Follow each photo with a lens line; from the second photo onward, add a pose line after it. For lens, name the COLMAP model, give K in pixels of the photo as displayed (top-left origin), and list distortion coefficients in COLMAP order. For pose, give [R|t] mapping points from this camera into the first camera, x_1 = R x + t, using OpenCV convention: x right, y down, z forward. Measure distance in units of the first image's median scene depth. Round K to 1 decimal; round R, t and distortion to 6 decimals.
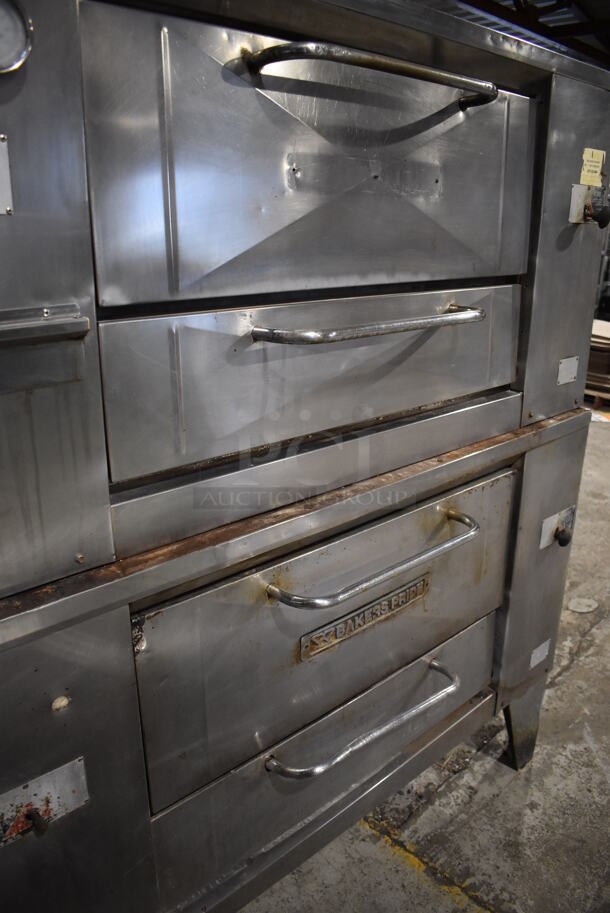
lens RADIAL K [[707.6, 0, 305.0], [0, 707.6, 456.5], [0, 0, 1]] dist [-0.100424, 0.017726]
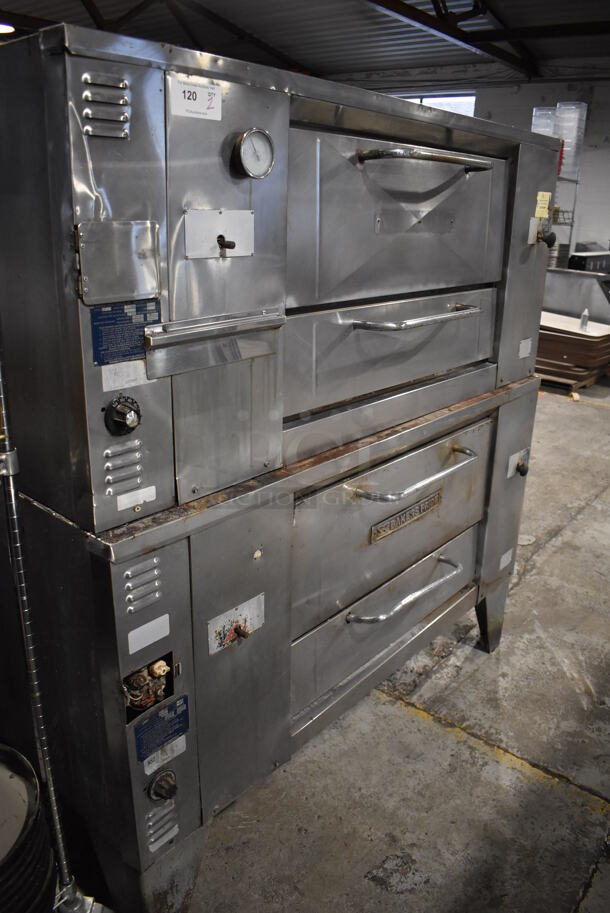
lens RADIAL K [[707.6, 0, 305.0], [0, 707.6, 456.5], [0, 0, 1]] dist [-0.100424, 0.017726]
pose [[0.992766, -0.028086, 0.116737, -0.240286], [0.025770, 0.999441, 0.021306, 0.054222], [-0.117270, -0.018143, 0.992934, -0.358025]]
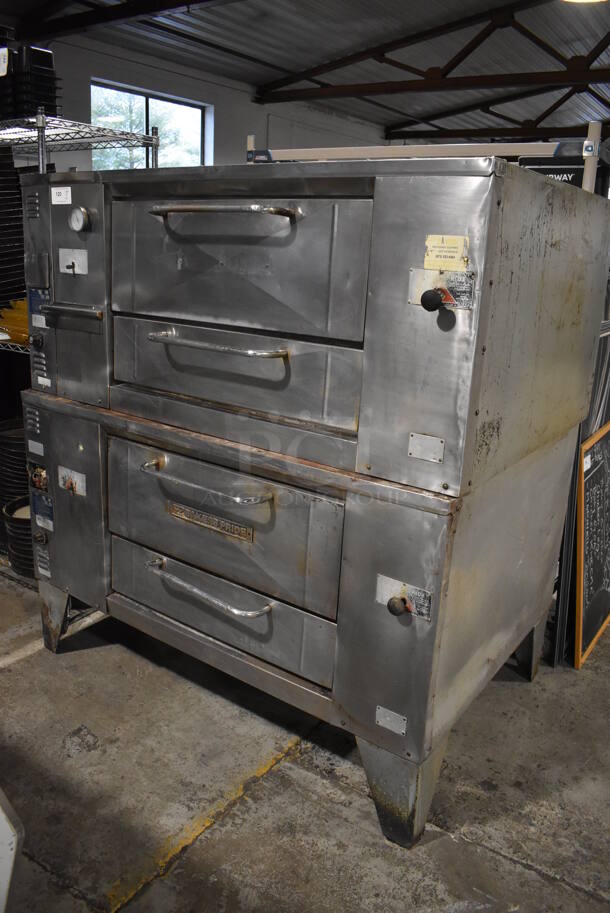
lens RADIAL K [[707.6, 0, 305.0], [0, 707.6, 456.5], [0, 0, 1]] dist [-0.100424, 0.017726]
pose [[0.209412, 0.280204, -0.936820, 1.367486], [-0.354285, 0.914709, 0.194395, -0.260568], [0.911388, 0.291193, 0.290823, 0.567313]]
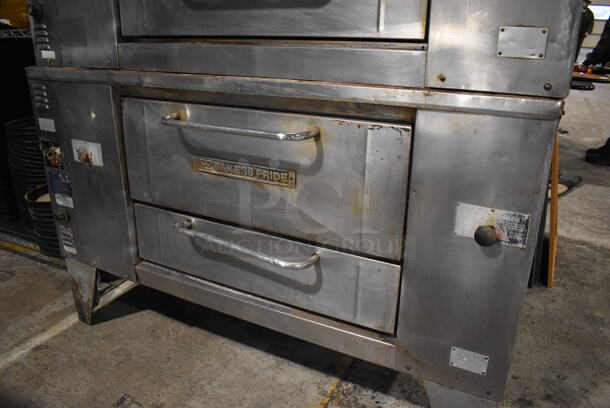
lens RADIAL K [[472.8, 0, 305.0], [0, 472.8, 204.0], [0, 0, 1]] dist [-0.100424, 0.017726]
pose [[0.335085, 0.331616, -0.881901, 0.885414], [-0.301018, 0.924637, 0.233312, 0.009024], [0.892808, 0.187289, 0.409654, 0.596498]]
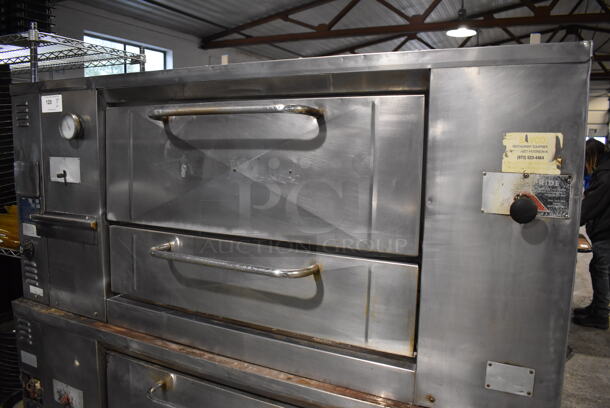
lens RADIAL K [[472.8, 0, 305.0], [0, 472.8, 204.0], [0, 0, 1]] dist [-0.100424, 0.017726]
pose [[0.358806, 0.111112, -0.926775, 0.820586], [-0.309218, 0.950974, -0.005702, -0.258347], [0.880705, 0.288622, 0.375574, 0.526441]]
